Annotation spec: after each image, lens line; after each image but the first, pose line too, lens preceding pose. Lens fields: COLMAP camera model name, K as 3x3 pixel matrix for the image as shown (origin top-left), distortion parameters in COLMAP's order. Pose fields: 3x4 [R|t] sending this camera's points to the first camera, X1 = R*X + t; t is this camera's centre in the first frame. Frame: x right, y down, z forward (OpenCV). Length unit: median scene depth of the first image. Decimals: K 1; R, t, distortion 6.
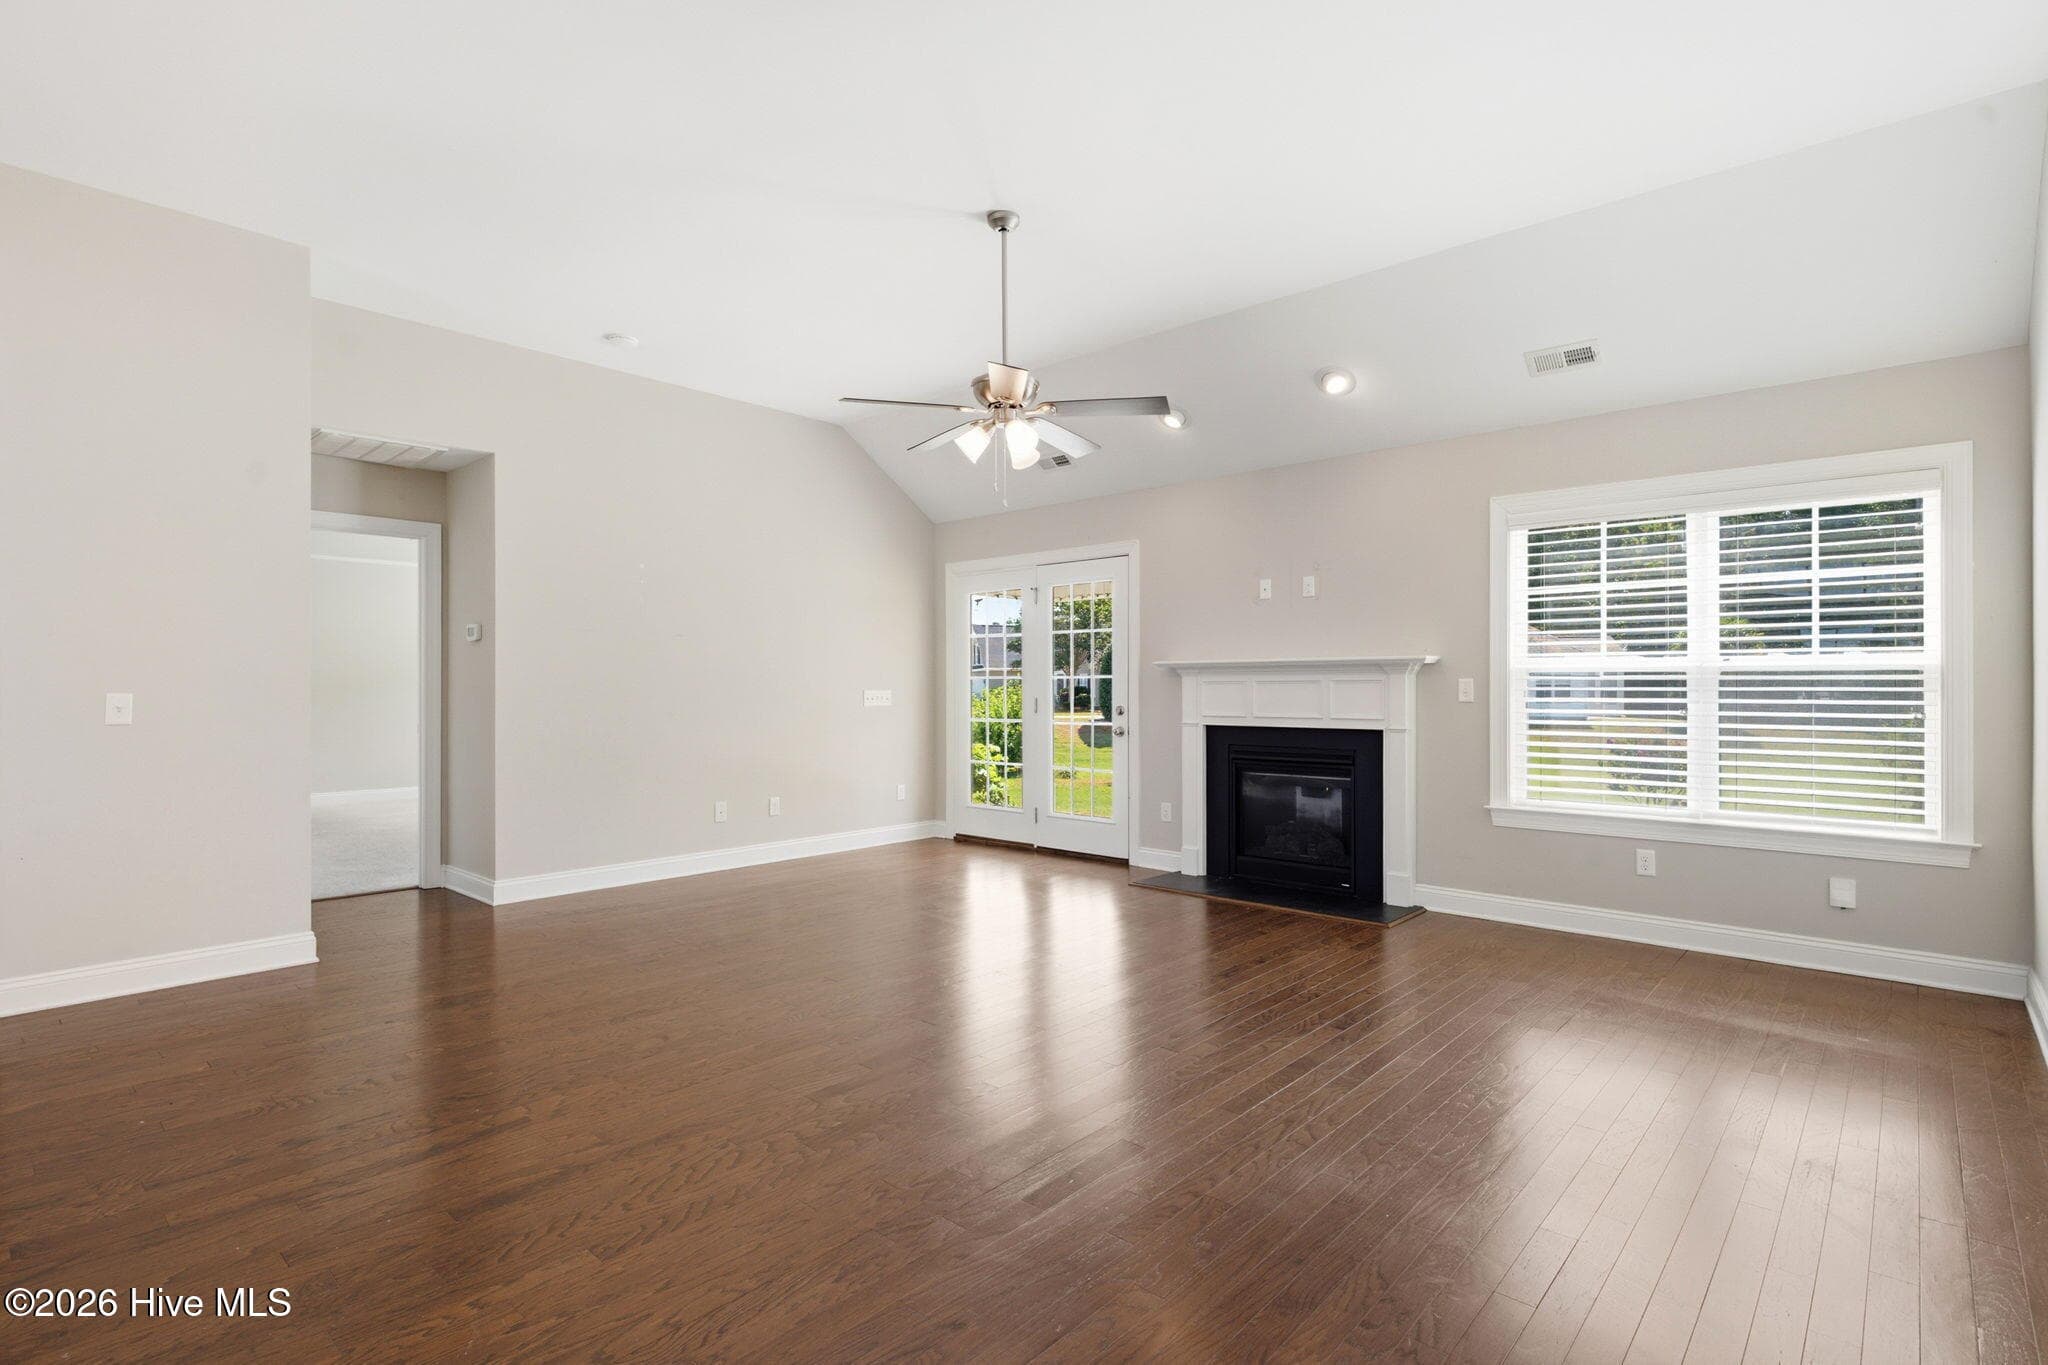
lens RADIAL K [[990.0, 0, 1017.1], [0, 990.0, 682.0], [0, 0, 1]] dist [-0.011323, -0.000654]
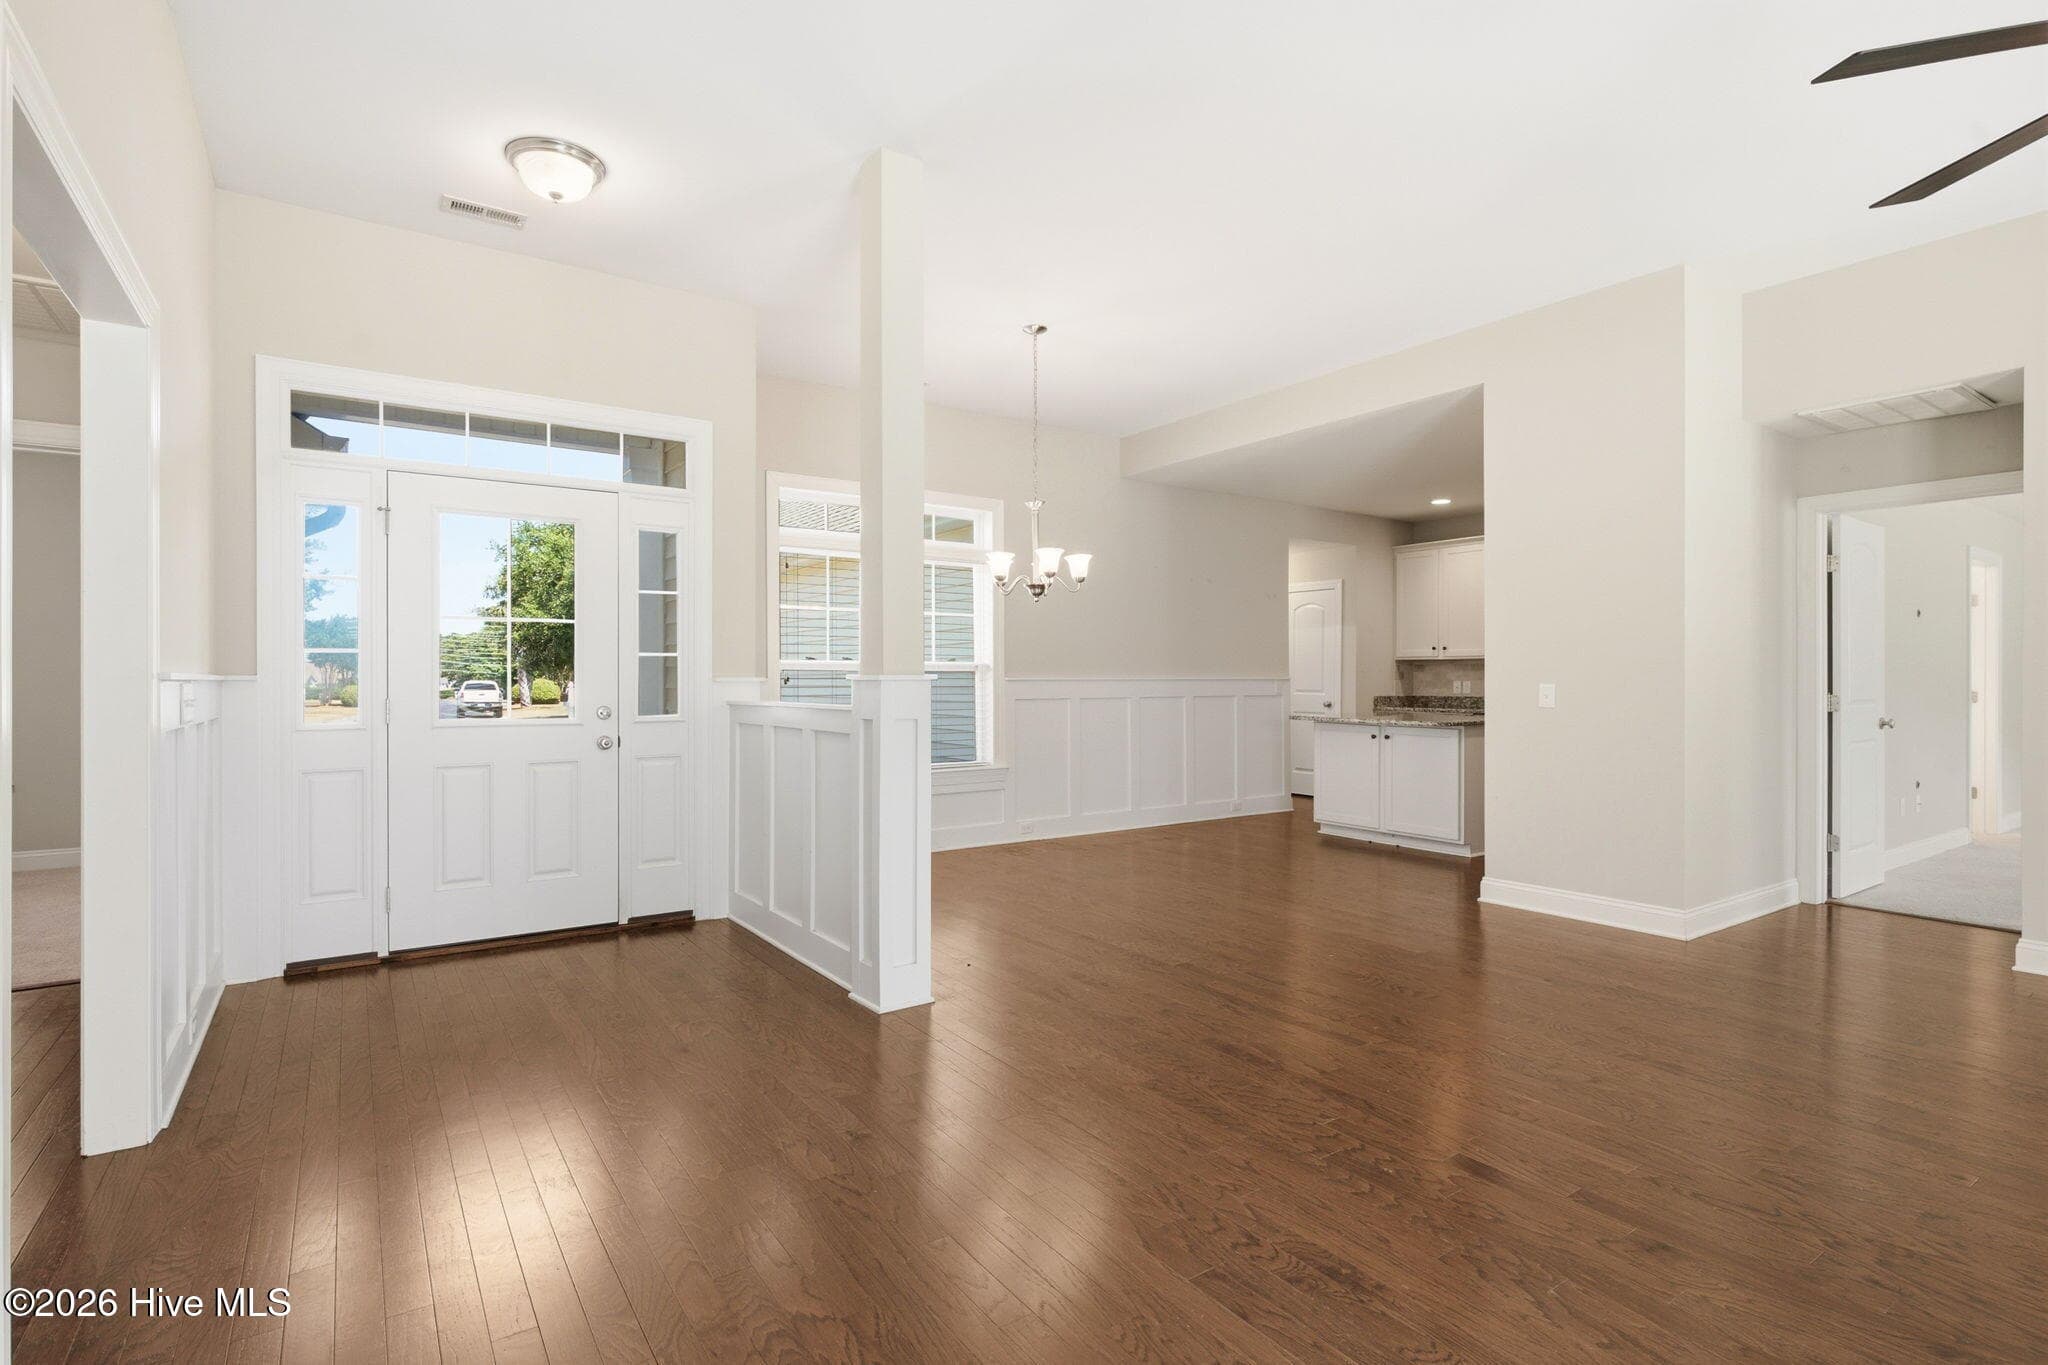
lens RADIAL K [[990.0, 0, 1017.1], [0, 990.0, 682.0], [0, 0, 1]] dist [-0.011323, -0.000654]
pose [[-0.239621, 0.004534, -0.970856, 0.687528], [0.004681, 0.999983, 0.003514, 0.001012], [0.970855, -0.003702, -0.239638, 0.801724]]
